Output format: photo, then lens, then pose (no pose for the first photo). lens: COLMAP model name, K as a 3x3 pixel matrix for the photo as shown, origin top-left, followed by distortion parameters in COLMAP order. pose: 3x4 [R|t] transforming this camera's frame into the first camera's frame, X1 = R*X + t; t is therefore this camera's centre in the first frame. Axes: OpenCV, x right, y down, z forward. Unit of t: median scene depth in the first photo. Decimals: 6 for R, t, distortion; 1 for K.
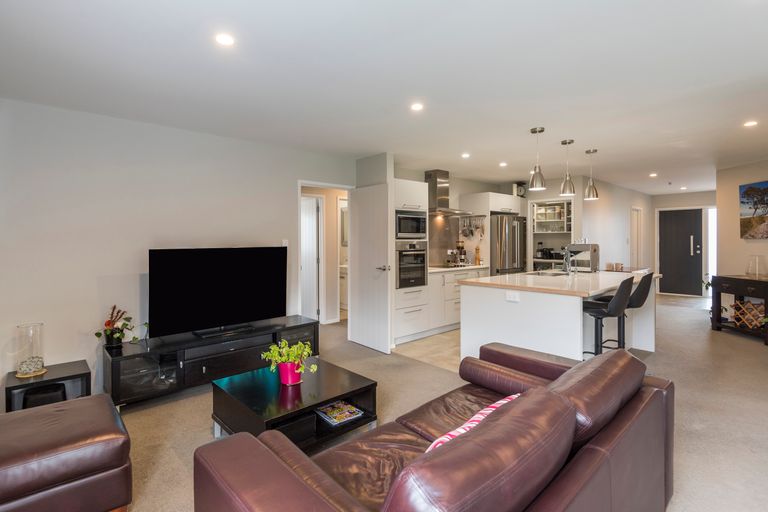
lens RADIAL K [[364.8, 0, 382.5], [0, 364.8, 244.2], [0, 0, 1]] dist [-0.000505, -0.000944]
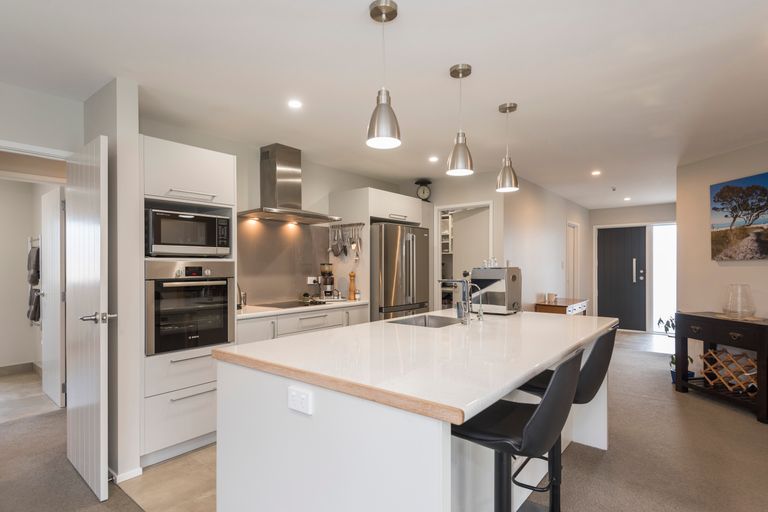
lens RADIAL K [[393.7, 0, 384.7], [0, 393.7, 268.7], [0, 0, 1]] dist [0.025511, 0.000351]
pose [[0.985285, 0.001137, 0.170913, 0.225342], [-0.000892, 0.999998, -0.001513, 0.002598], [-0.170915, 0.001338, 0.985285, 0.342311]]
